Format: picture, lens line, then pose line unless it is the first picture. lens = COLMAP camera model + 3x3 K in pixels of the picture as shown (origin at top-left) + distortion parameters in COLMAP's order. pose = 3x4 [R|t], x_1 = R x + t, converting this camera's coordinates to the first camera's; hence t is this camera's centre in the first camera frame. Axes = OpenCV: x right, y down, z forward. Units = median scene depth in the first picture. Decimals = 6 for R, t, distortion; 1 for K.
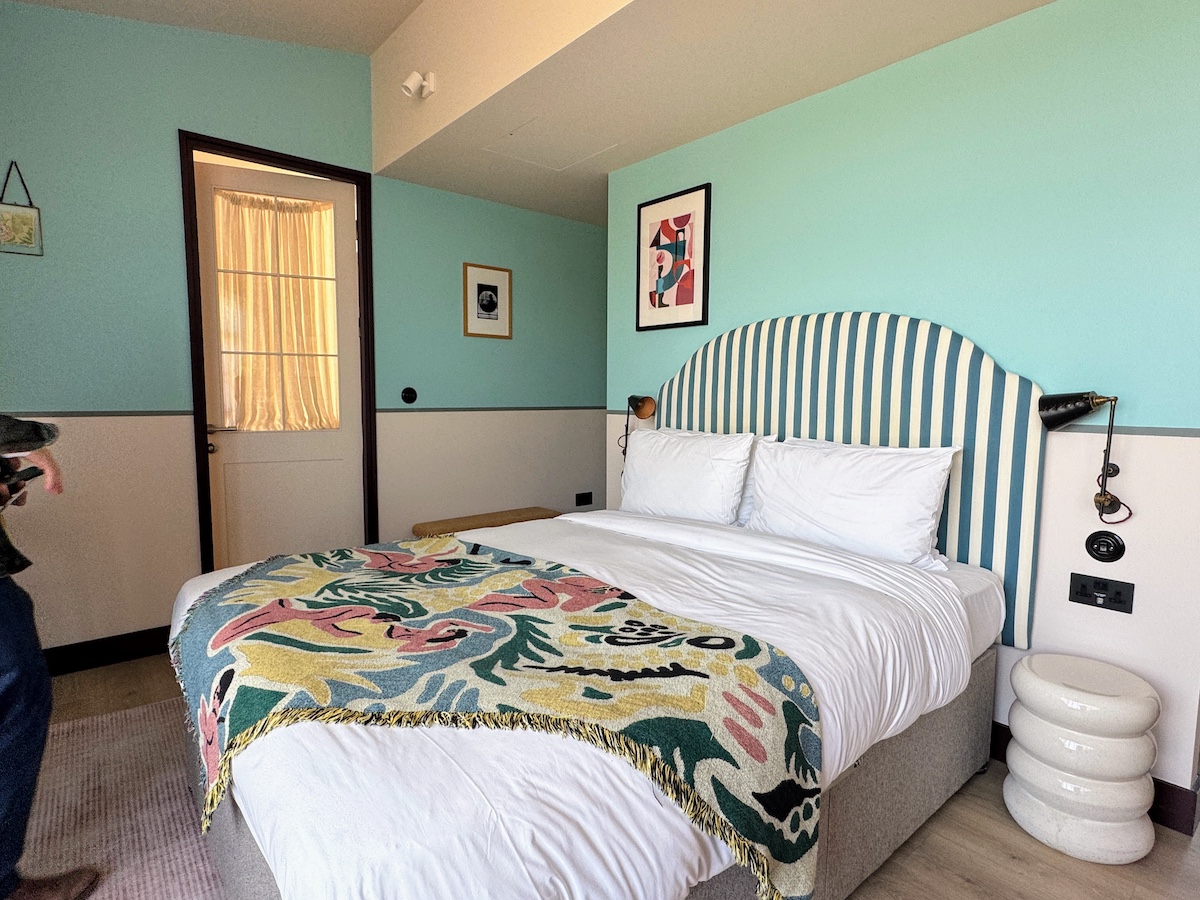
lens RADIAL K [[638.4, 0, 600.0], [0, 638.4, 450.0], [0, 0, 1]] dist [0.001603, -0.000302]
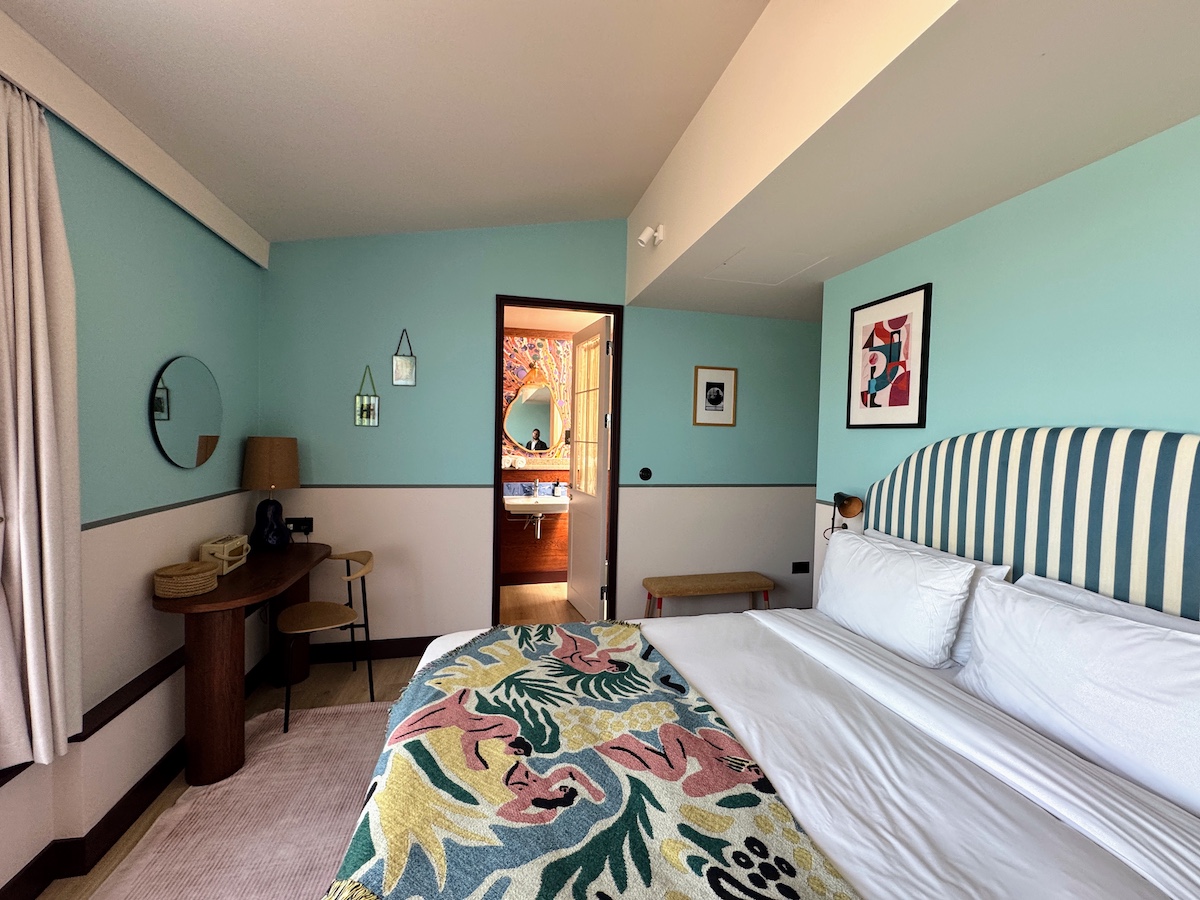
lens RADIAL K [[484.7, 0, 600.0], [0, 484.7, 450.0], [0, 0, 1]] dist [-0.000382, -0.000197]
pose [[0.888447, 0.028967, -0.458064, 0.077186], [-0.059454, 0.996861, -0.052276, -0.107121], [0.455112, 0.073678, 0.887381, 0.154544]]
